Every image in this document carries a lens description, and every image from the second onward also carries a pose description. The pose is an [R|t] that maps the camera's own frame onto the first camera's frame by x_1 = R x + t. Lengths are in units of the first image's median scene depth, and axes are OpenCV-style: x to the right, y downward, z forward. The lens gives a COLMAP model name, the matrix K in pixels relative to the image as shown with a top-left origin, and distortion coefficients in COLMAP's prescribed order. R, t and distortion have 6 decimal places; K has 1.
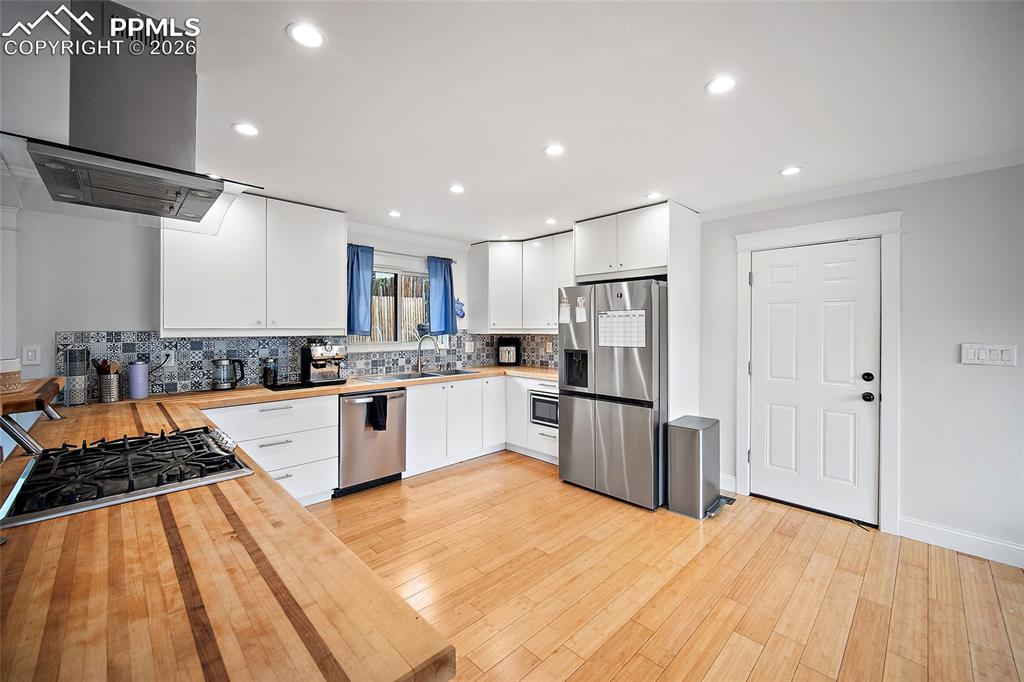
lens RADIAL K [[409.2, 0, 511.6], [0, 409.2, 330.6], [0, 0, 1]] dist [-0.004051, -0.000089]
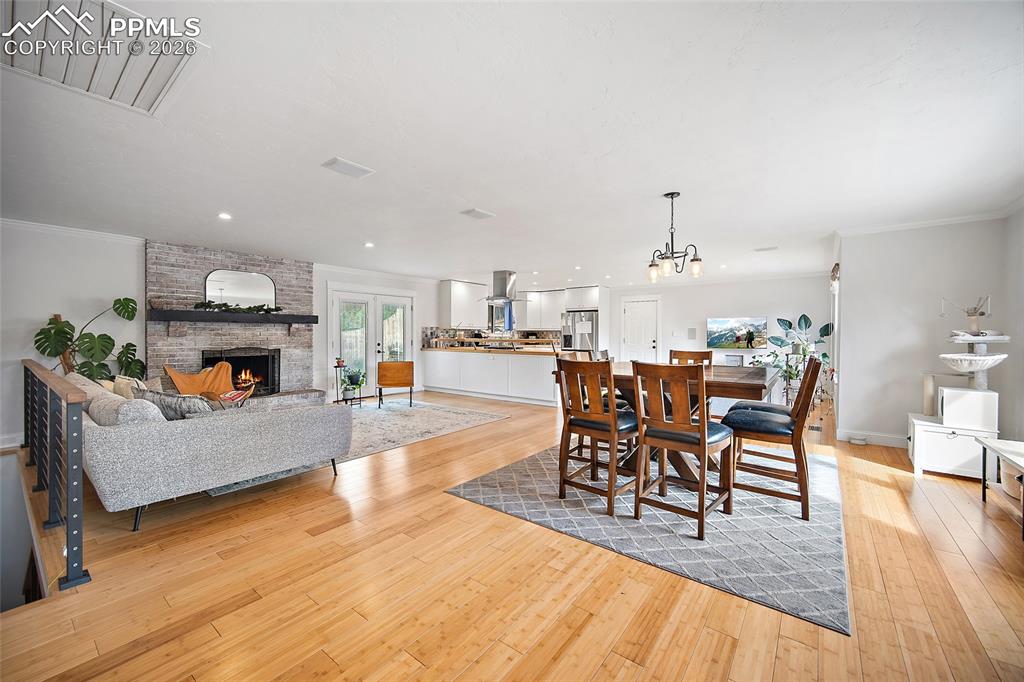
lens RADIAL K [[403.7, 0, 515.0], [0, 403.7, 335.9], [0, 0, 1]] dist [-0.002670, -0.000327]
pose [[0.989046, 0.001655, 0.147595, -0.589312], [-0.000998, 0.999989, -0.004527, 0.063835], [-0.147601, 0.004330, 0.989037, -1.648041]]
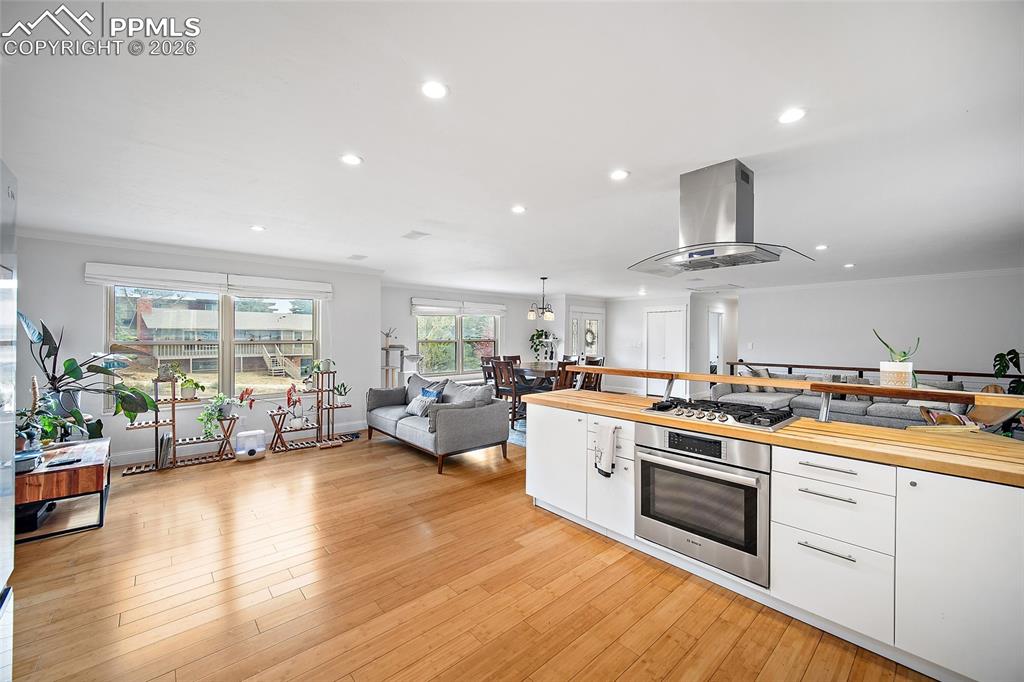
lens RADIAL K [[404.3, 0, 511.7], [0, 404.3, 339.4], [0, 0, 1]] dist [-0.002898, 0.000078]
pose [[-0.998961, -0.002967, 0.045487, -0.041408], [-0.002440, 0.999929, 0.011650, -0.005182], [-0.045518, 0.011527, -0.998897, 1.044995]]
